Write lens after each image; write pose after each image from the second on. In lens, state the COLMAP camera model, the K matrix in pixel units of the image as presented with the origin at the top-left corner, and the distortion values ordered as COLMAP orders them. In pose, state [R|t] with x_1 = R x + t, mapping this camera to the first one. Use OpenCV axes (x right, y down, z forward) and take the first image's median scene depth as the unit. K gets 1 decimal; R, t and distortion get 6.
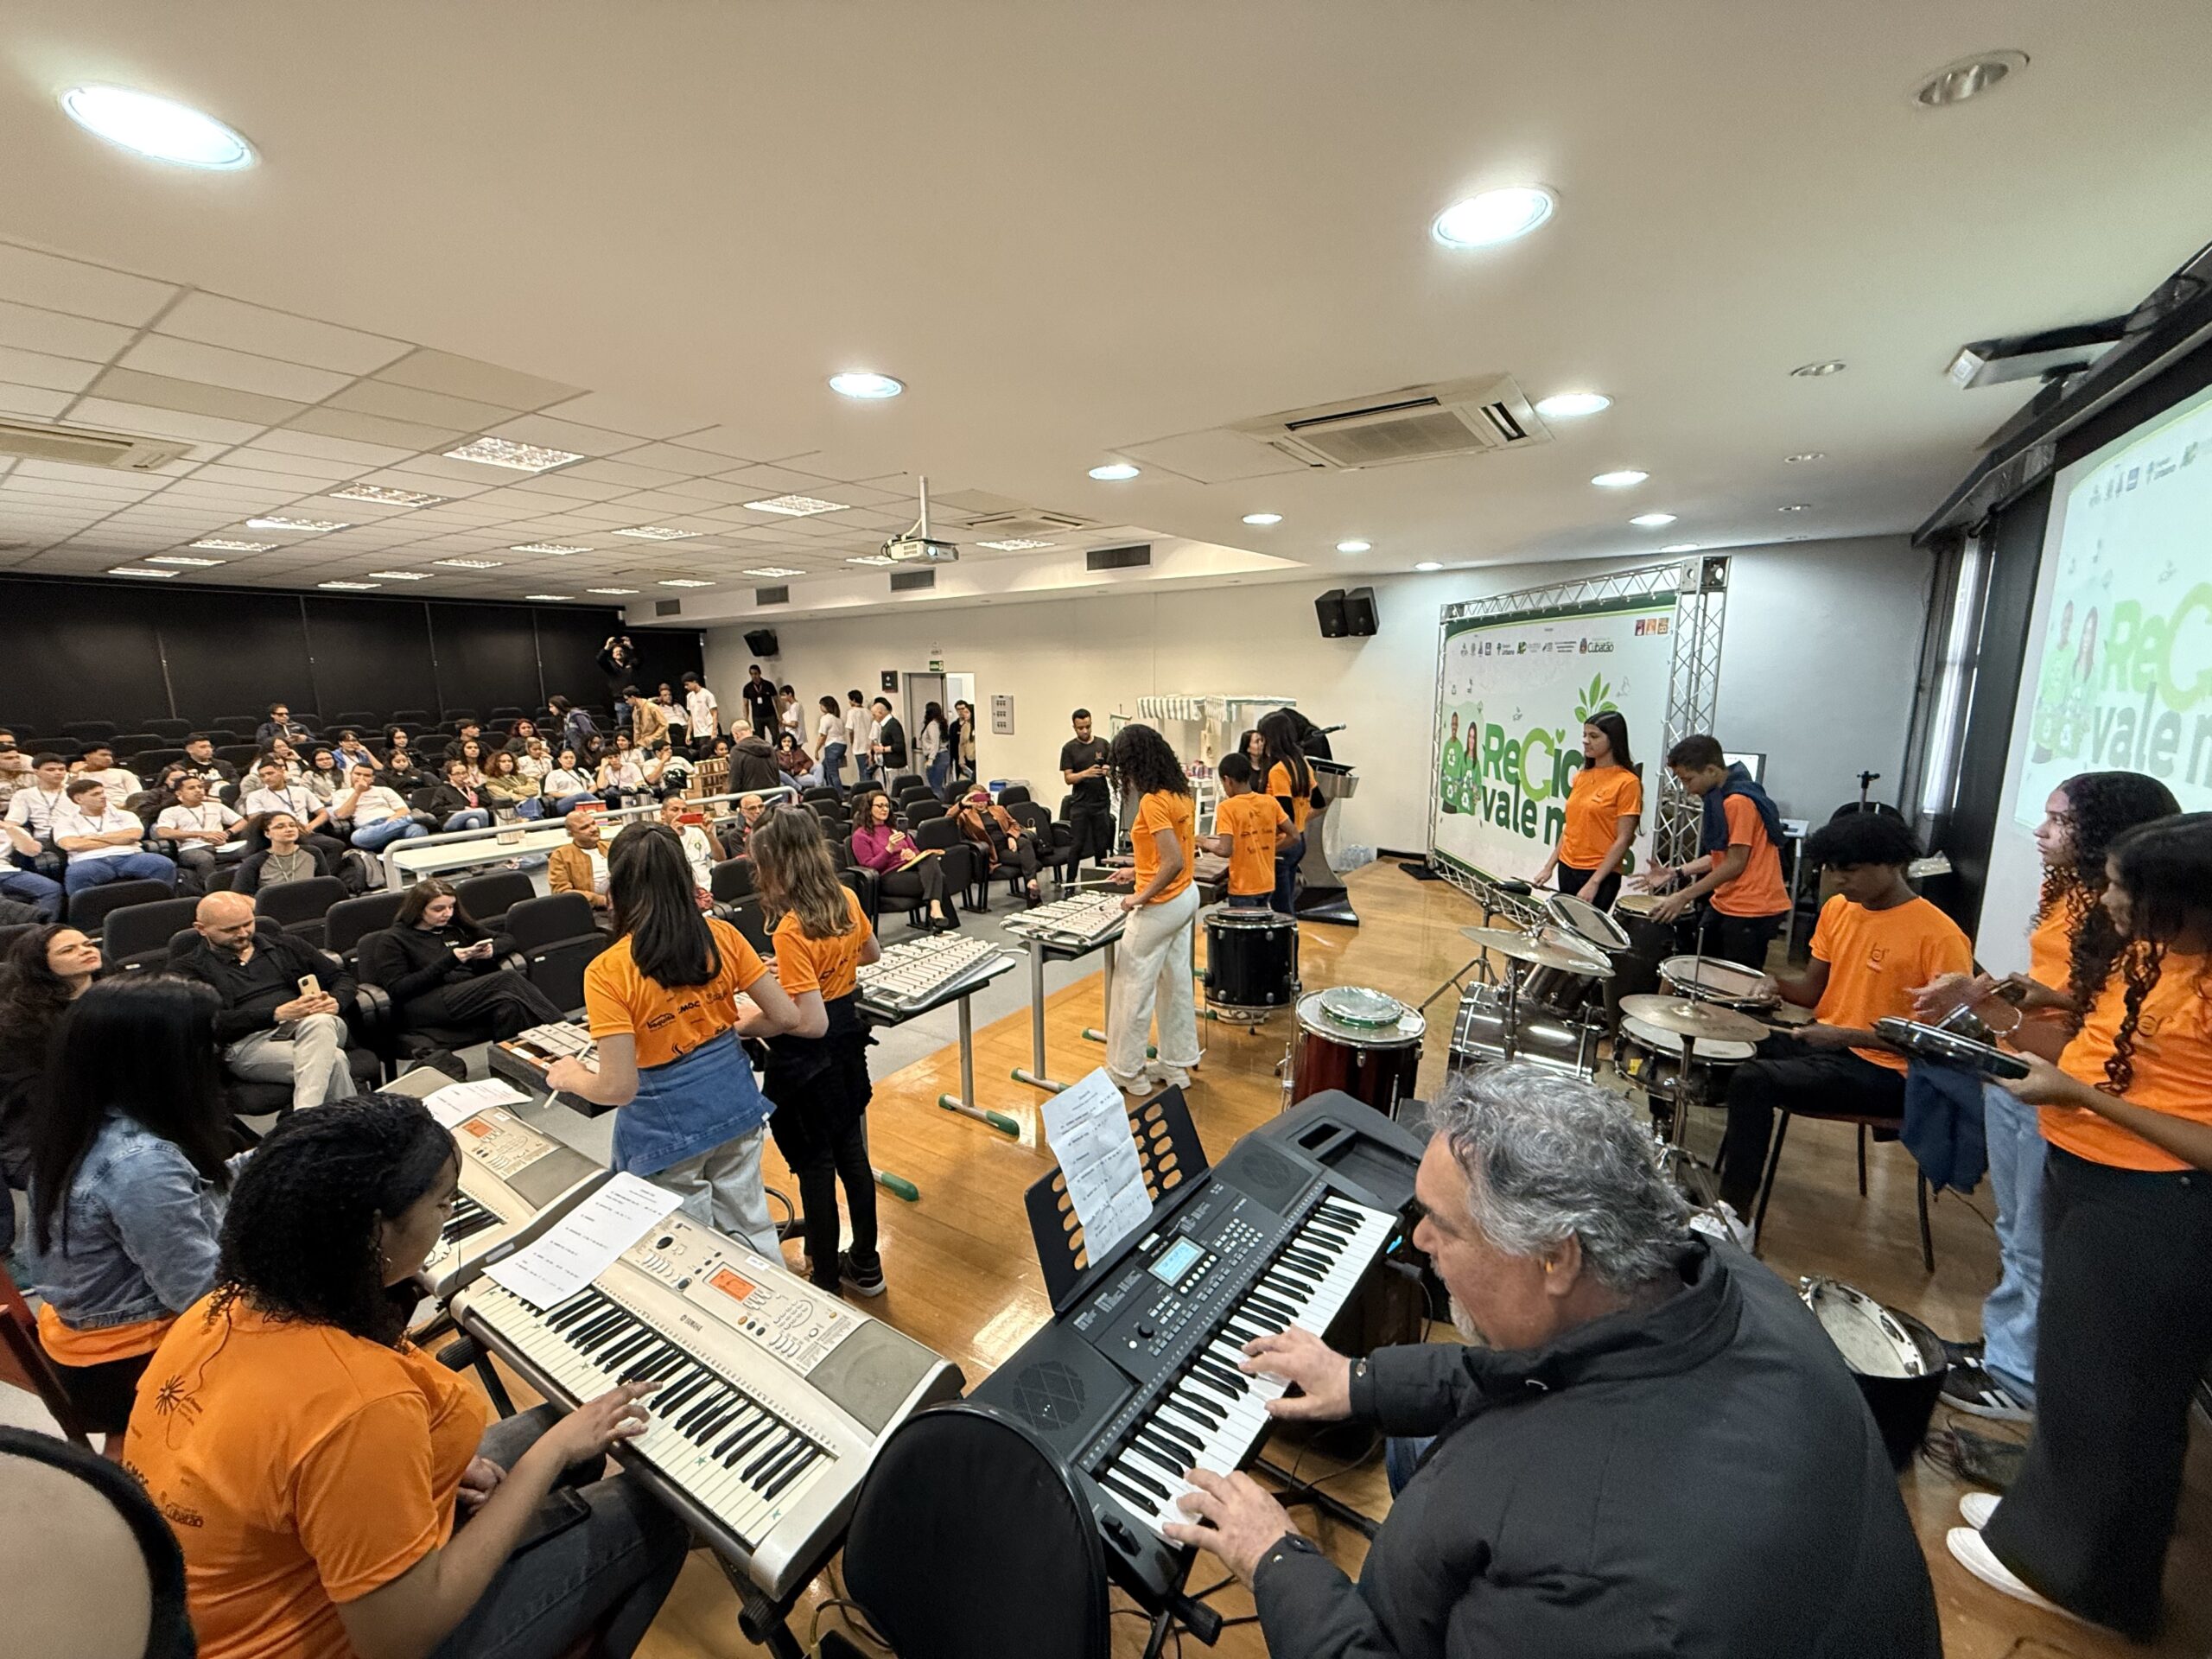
lens RADIAL K [[878.3, 0, 1105.8], [0, 878.3, 829.5], [0, 0, 1]] dist [-0.000746, -0.000069]
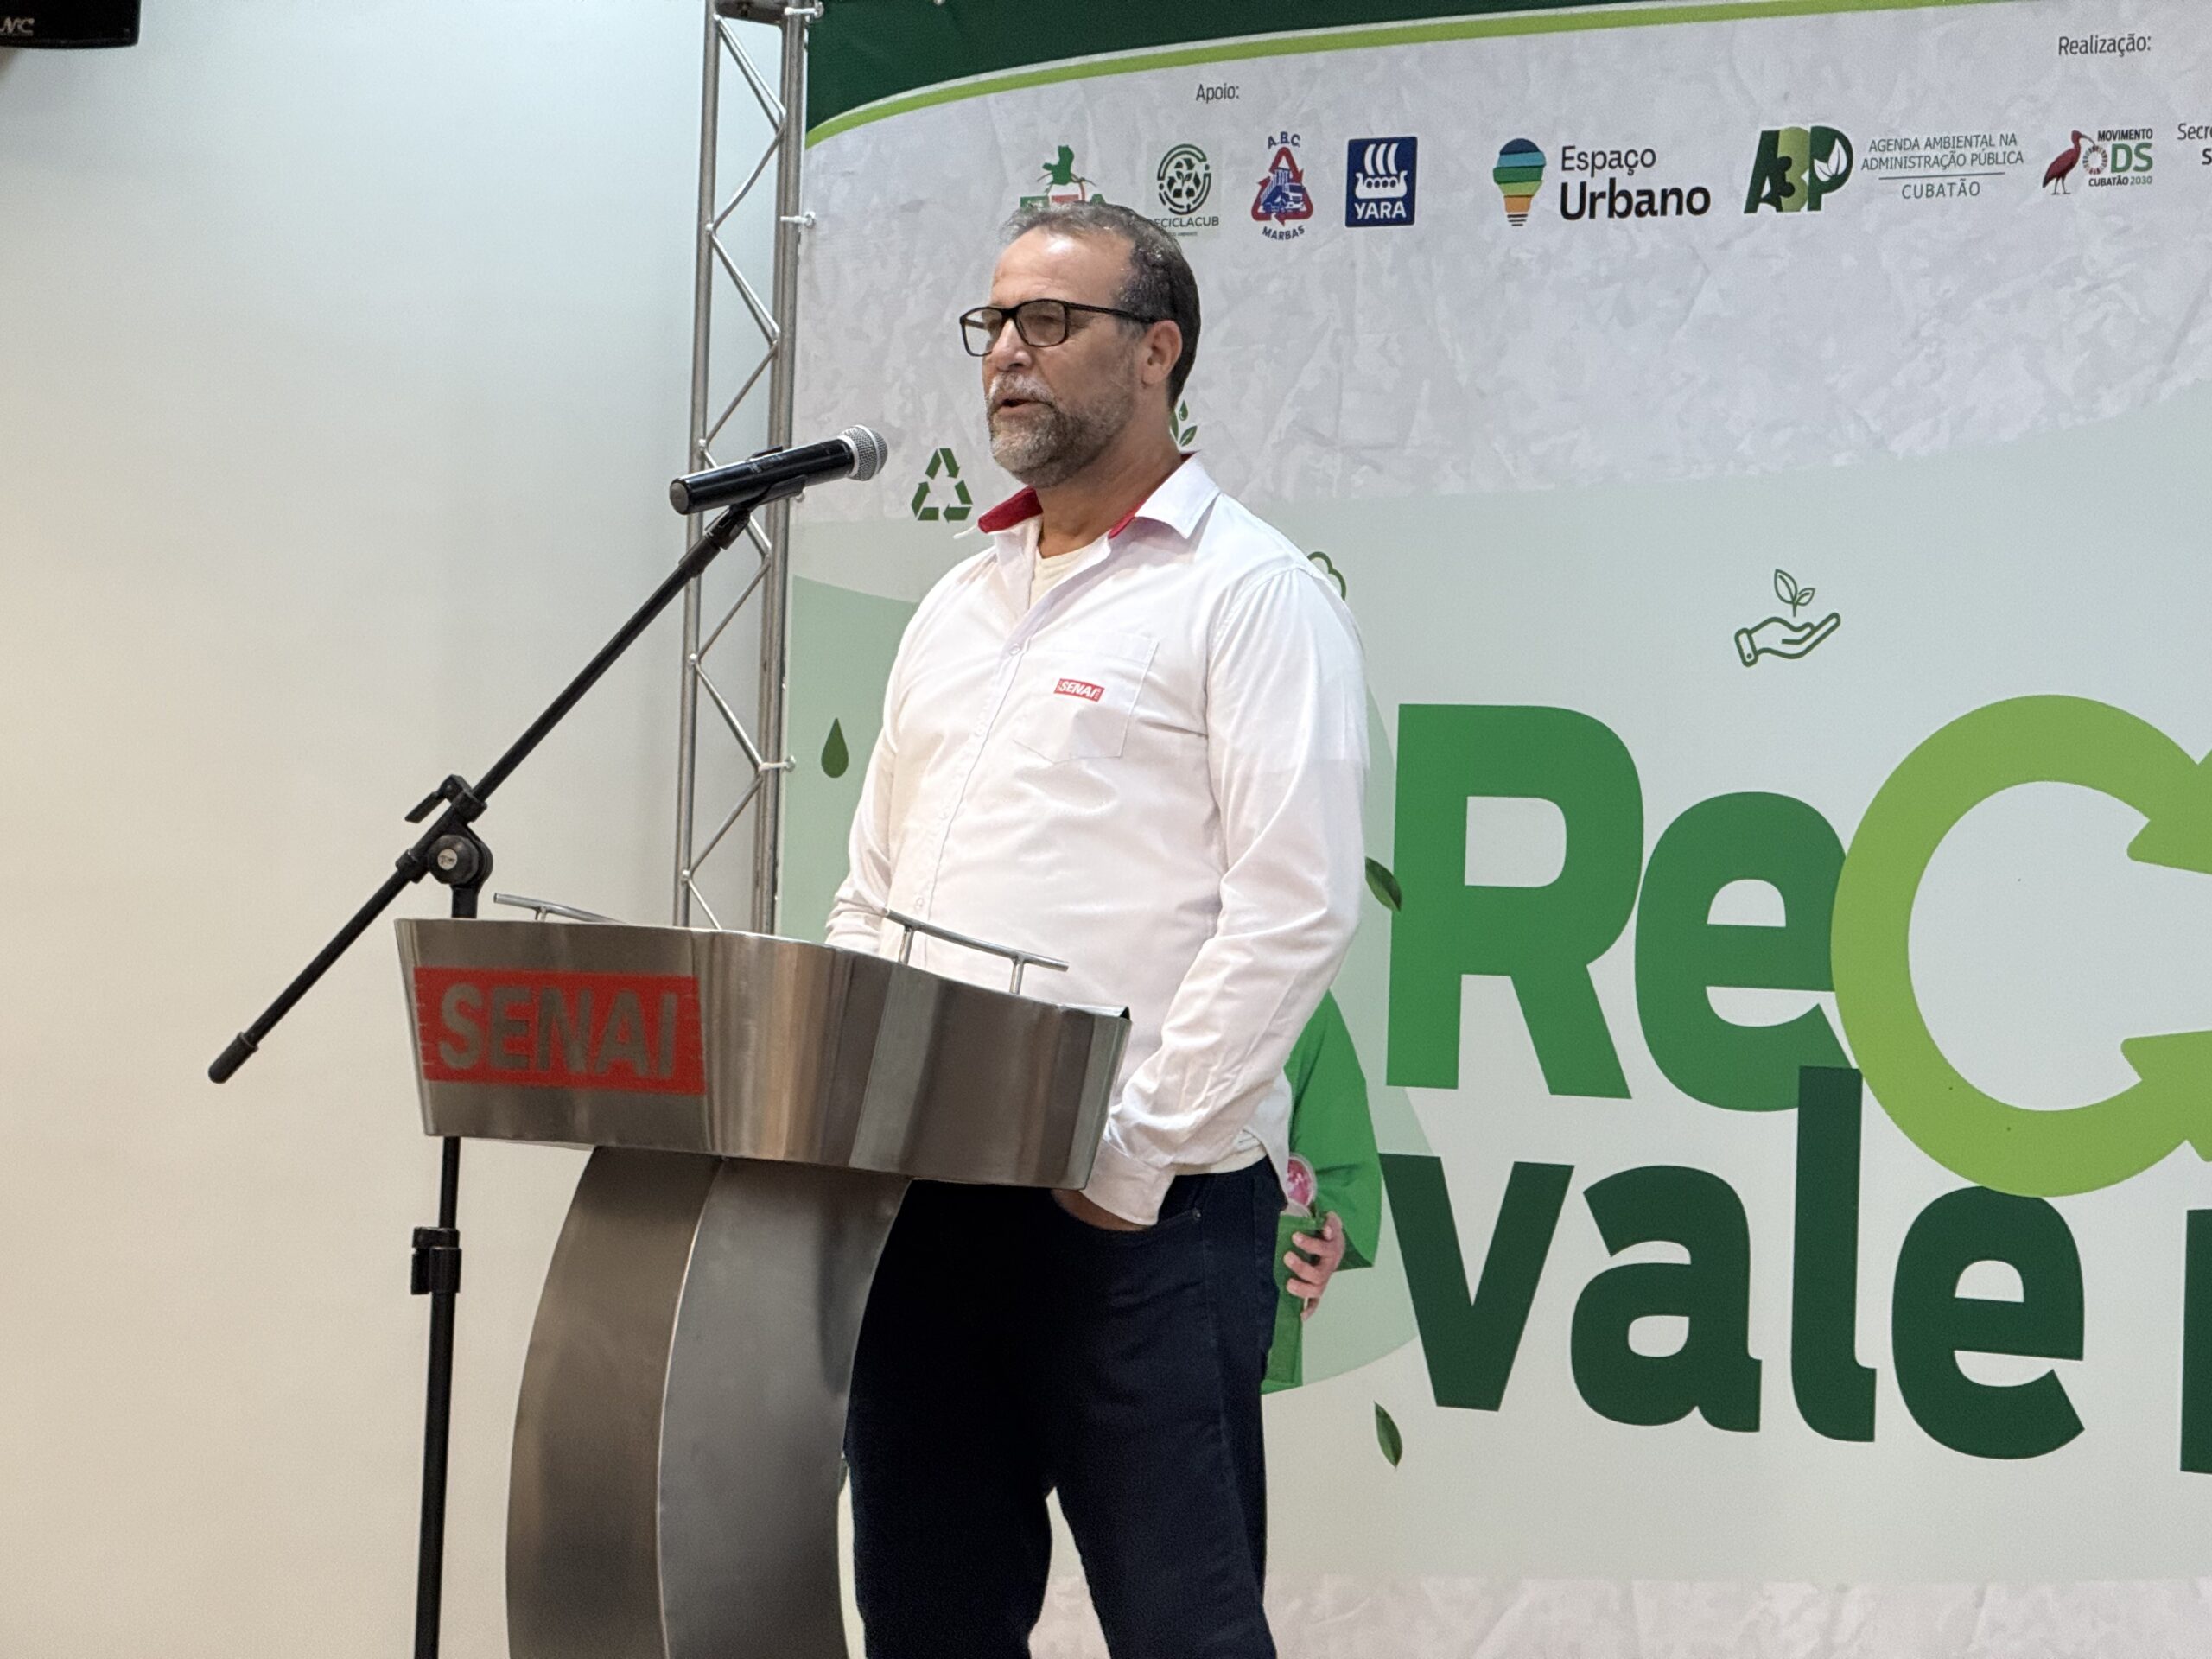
lens RADIAL K [[7924.8, 0, 1097.6], [0, 7924.8, 818.2], [0, 0, 1]] dist [0.333408, 0.000000]
pose [[0.649970, 0.046519, 0.758534, -0.602401], [0.090704, 0.986241, -0.138205, 0.072549], [-0.754527, 0.158631, 0.636808, 0.260360]]
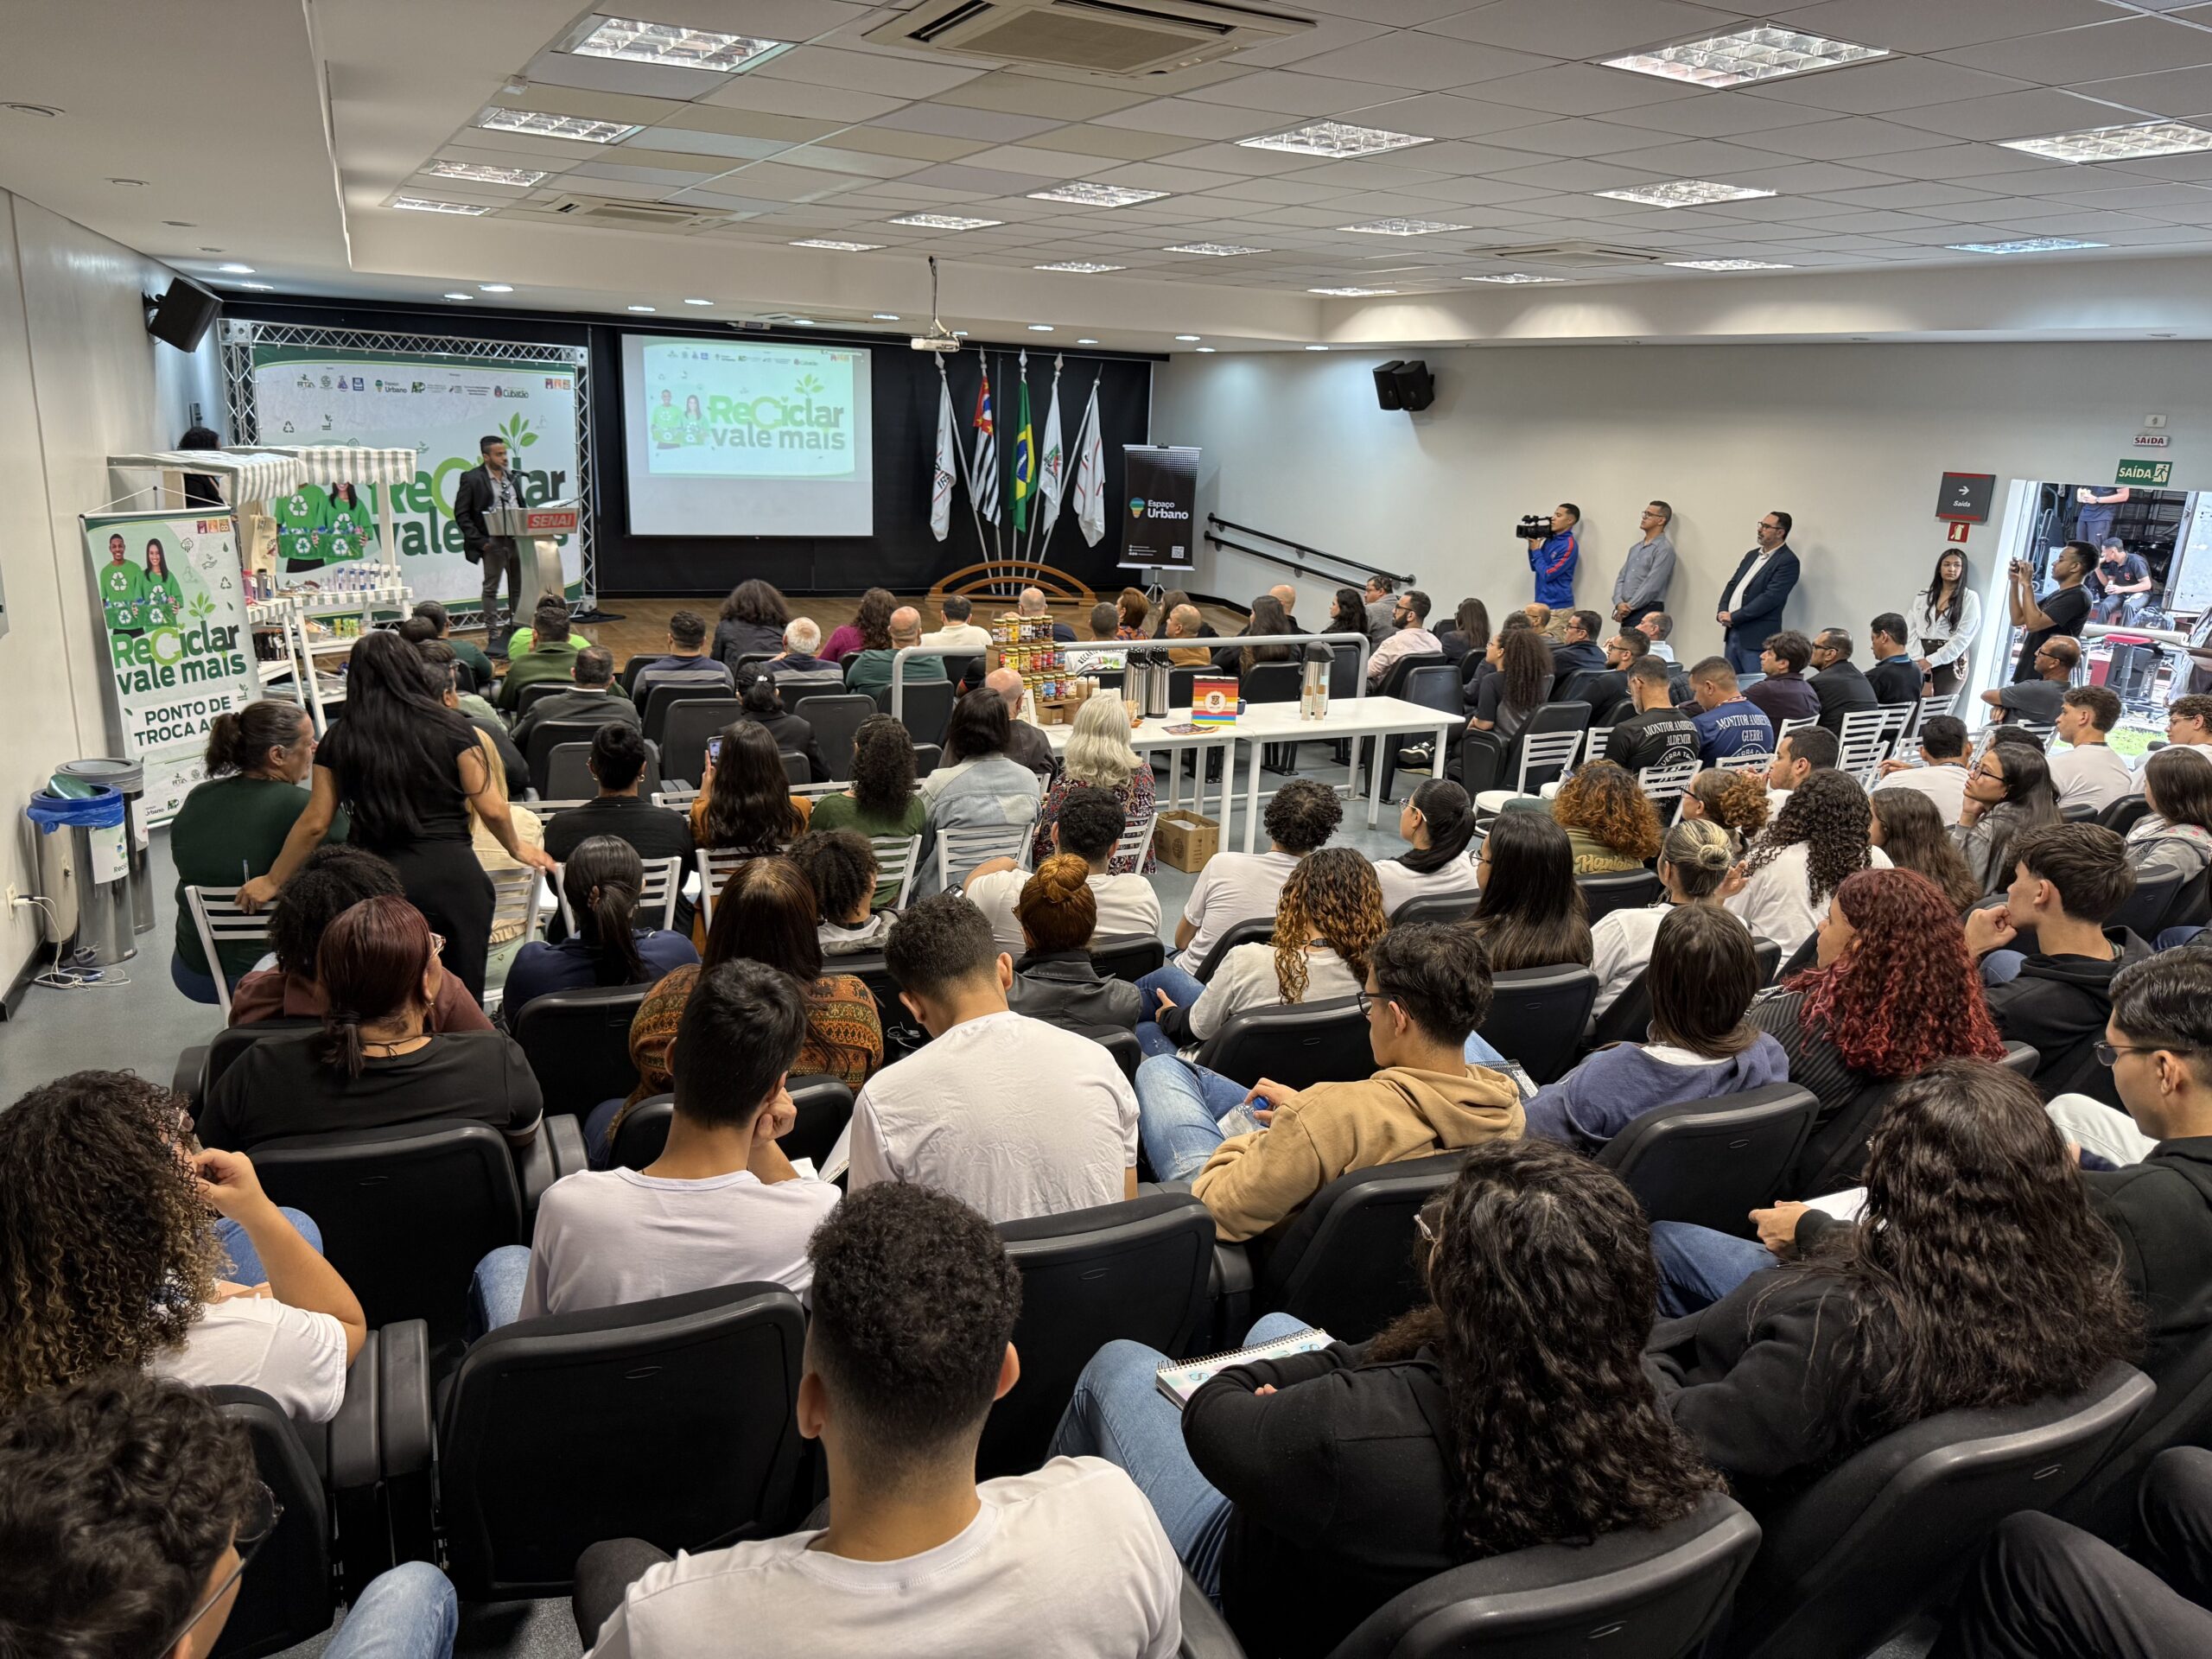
lens RADIAL K [[1568.0, 0, 1099.0], [0, 1568.0, 844.4], [0, 0, 1]] dist [0.028177, -0.038211]
pose [[-0.884469, -0.152899, 0.440836, -1.261299], [0.045409, 0.912095, 0.407456, -0.451827], [-0.464384, 0.380400, -0.799777, 2.415181]]
